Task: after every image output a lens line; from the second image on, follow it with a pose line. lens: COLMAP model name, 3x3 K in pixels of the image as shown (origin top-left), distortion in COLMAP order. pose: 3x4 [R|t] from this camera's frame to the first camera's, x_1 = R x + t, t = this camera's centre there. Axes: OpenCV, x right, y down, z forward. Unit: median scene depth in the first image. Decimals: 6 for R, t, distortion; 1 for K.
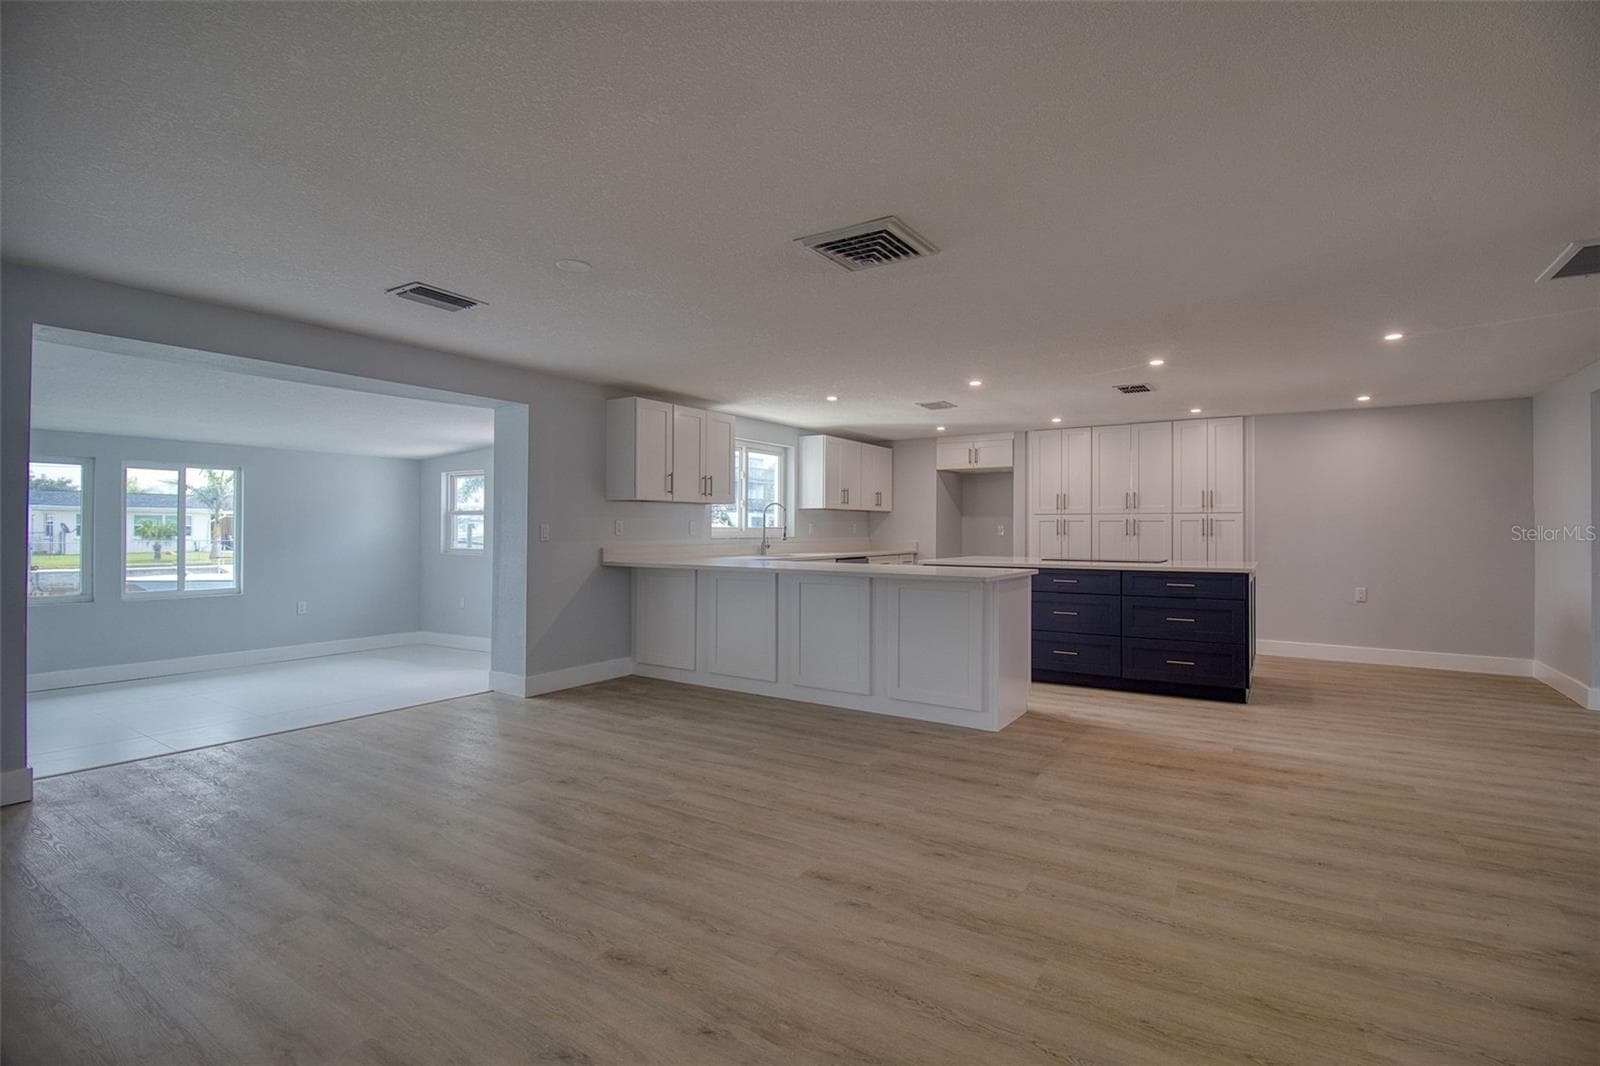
lens RADIAL K [[733.4, 0, 813.7], [0, 733.4, 519.6], [0, 0, 1]] dist [-0.005802, -0.001610]
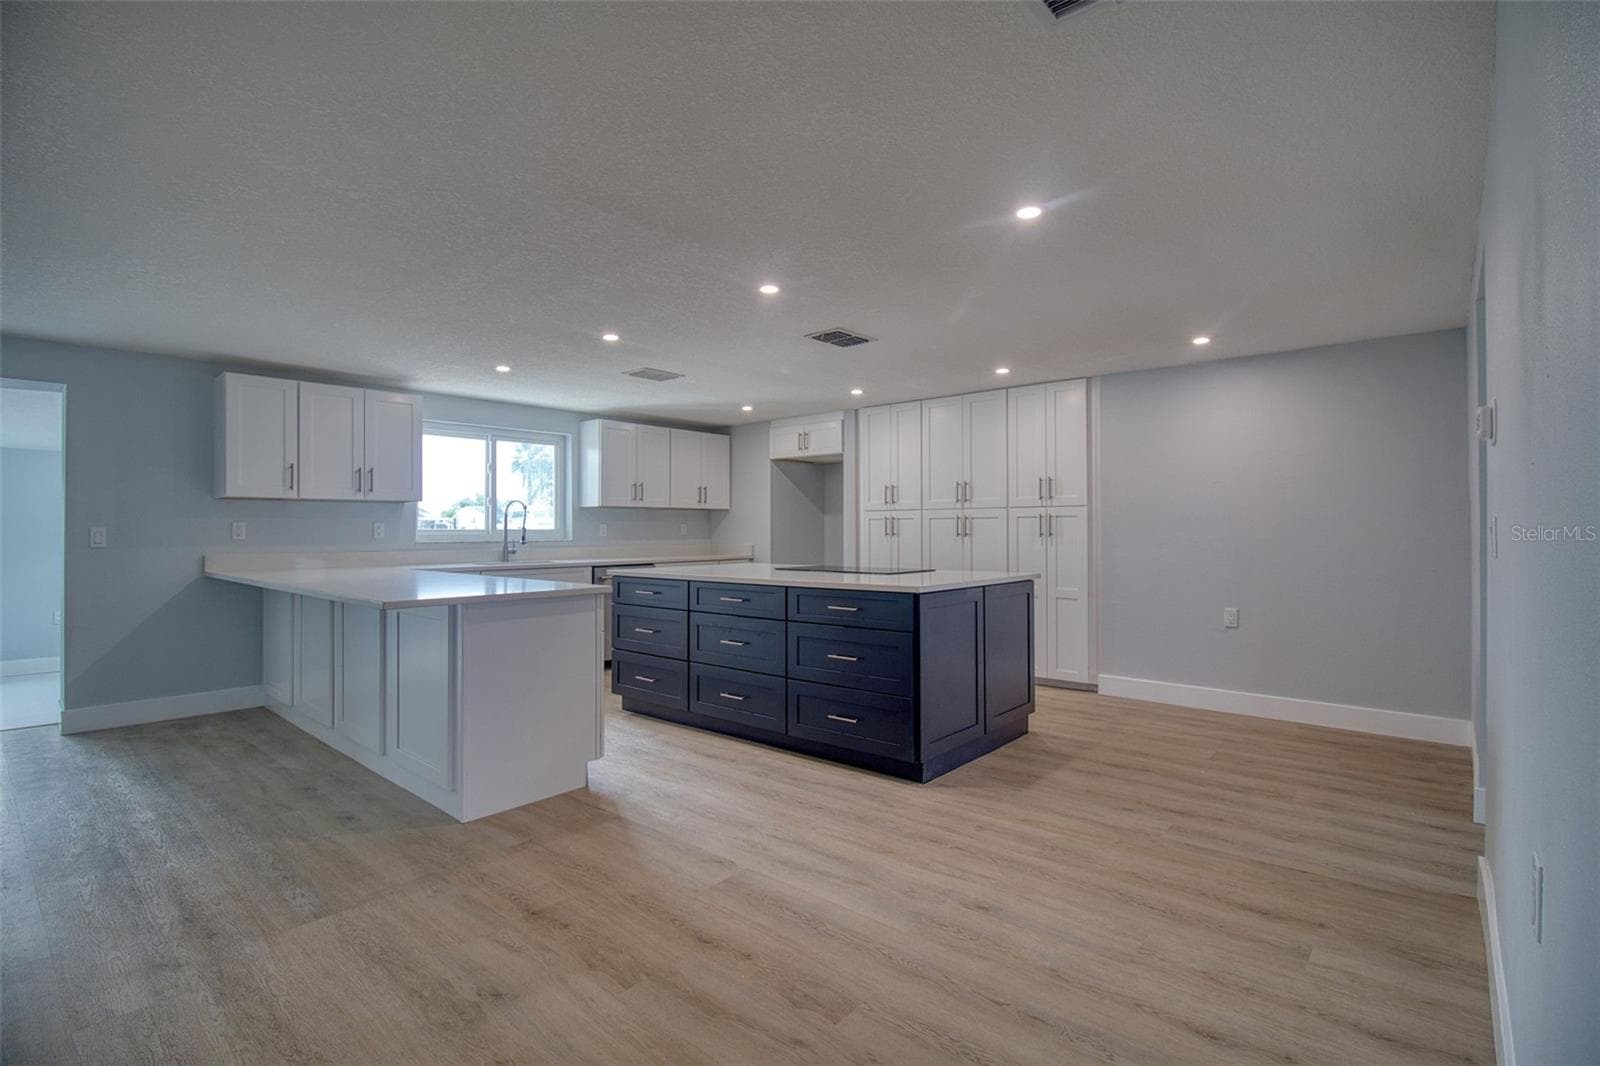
lens RADIAL K [[733.4, 0, 806.5], [0, 733.4, 523.8], [0, 0, 1]] dist [-0.005802, -0.001610]
pose [[0.990814, -0.008211, -0.134984, 0.519698], [0.008638, 0.999959, 0.002580, 0.006595], [0.134957, -0.003723, 0.990844, 0.280384]]
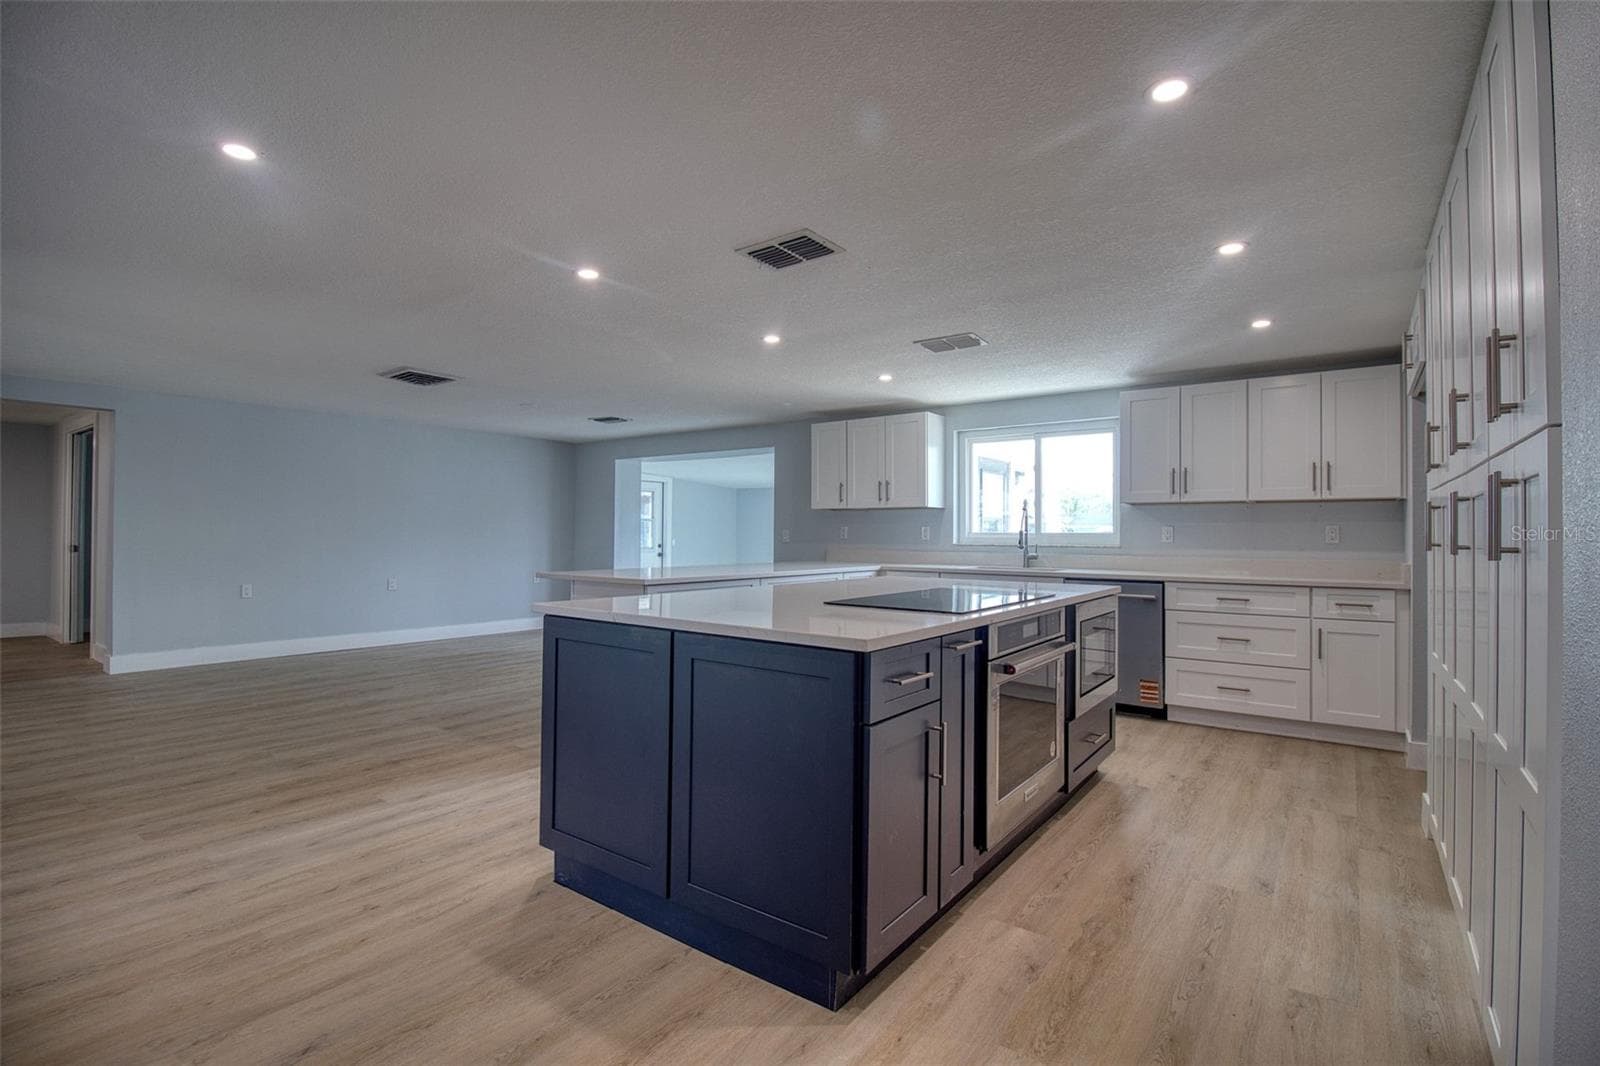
lens RADIAL K [[733.4, 0, 838.7], [0, 733.4, 555.0], [0, 0, 1]] dist [-0.005802, -0.001610]
pose [[-0.033535, 0.028411, -0.999034, 0.975555], [0.007633, 0.999574, 0.028170, 0.014425], [0.999408, -0.006681, -0.033738, 1.100327]]
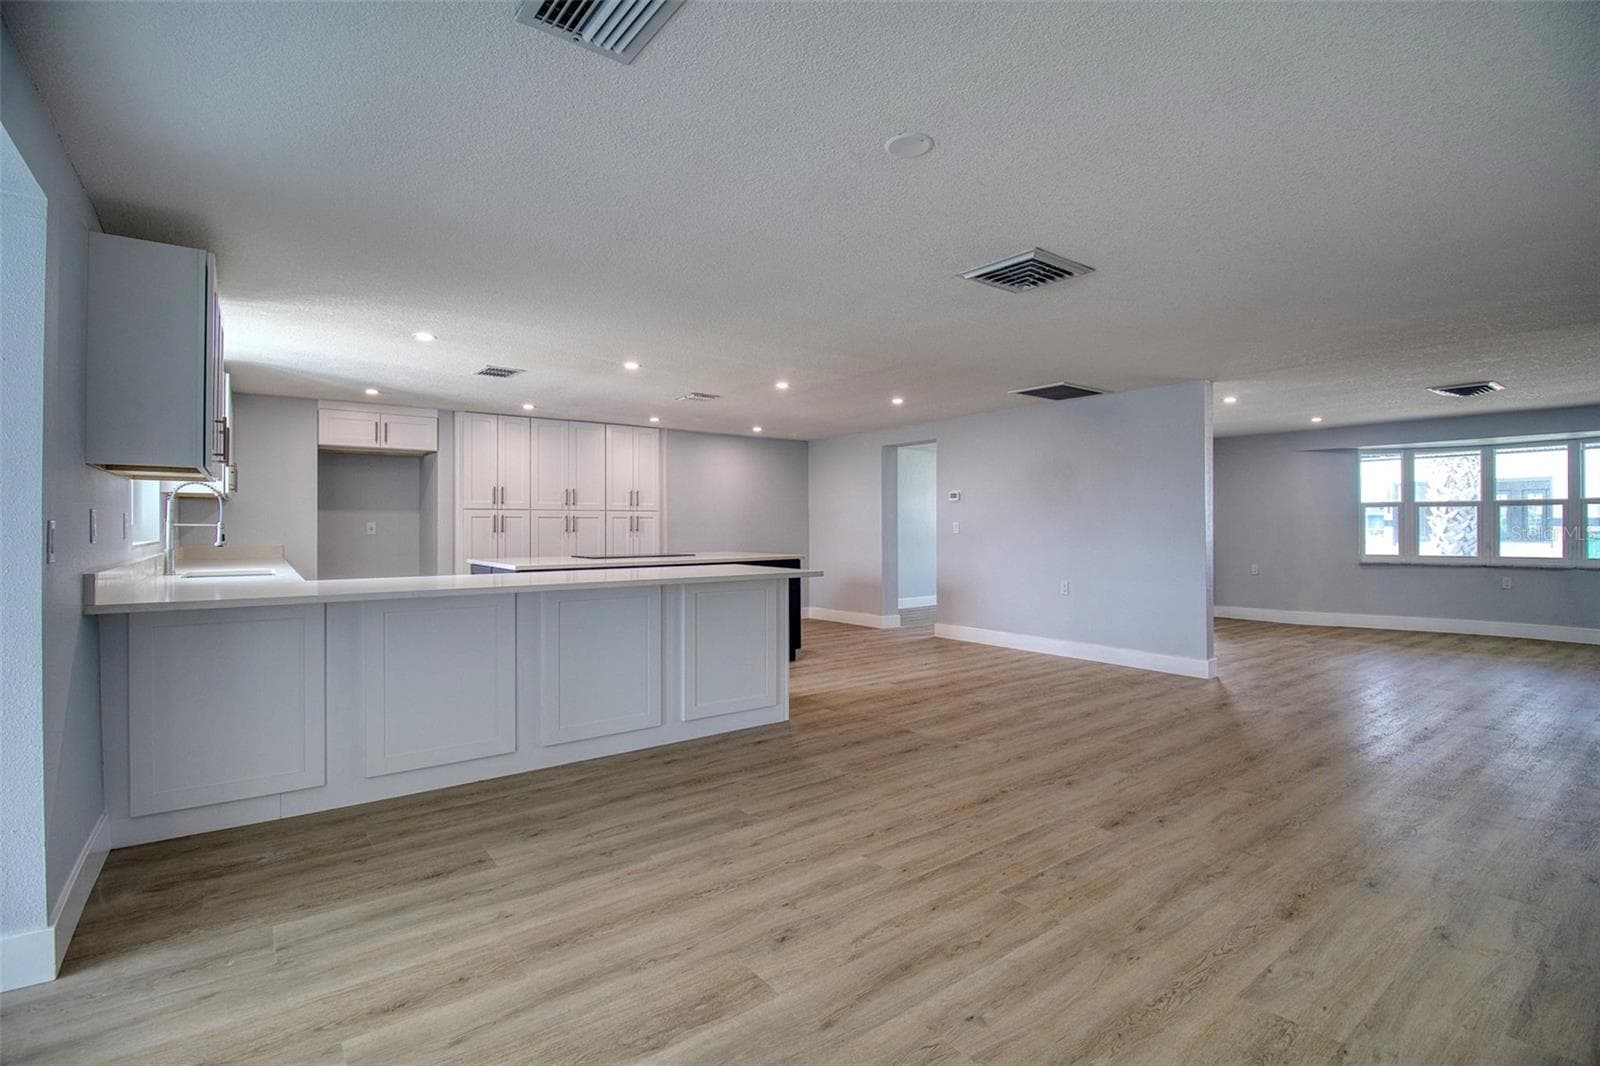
lens RADIAL K [[743.5, 0, 809.4], [0, 743.5, 525.8], [0, 0, 1]] dist [-0.008068, -0.004132]
pose [[0.342241, -0.005619, 0.939595, -0.571005], [-0.008263, 0.999925, 0.008990, 0.002359], [-0.939576, -0.010841, 0.342169, 0.477562]]
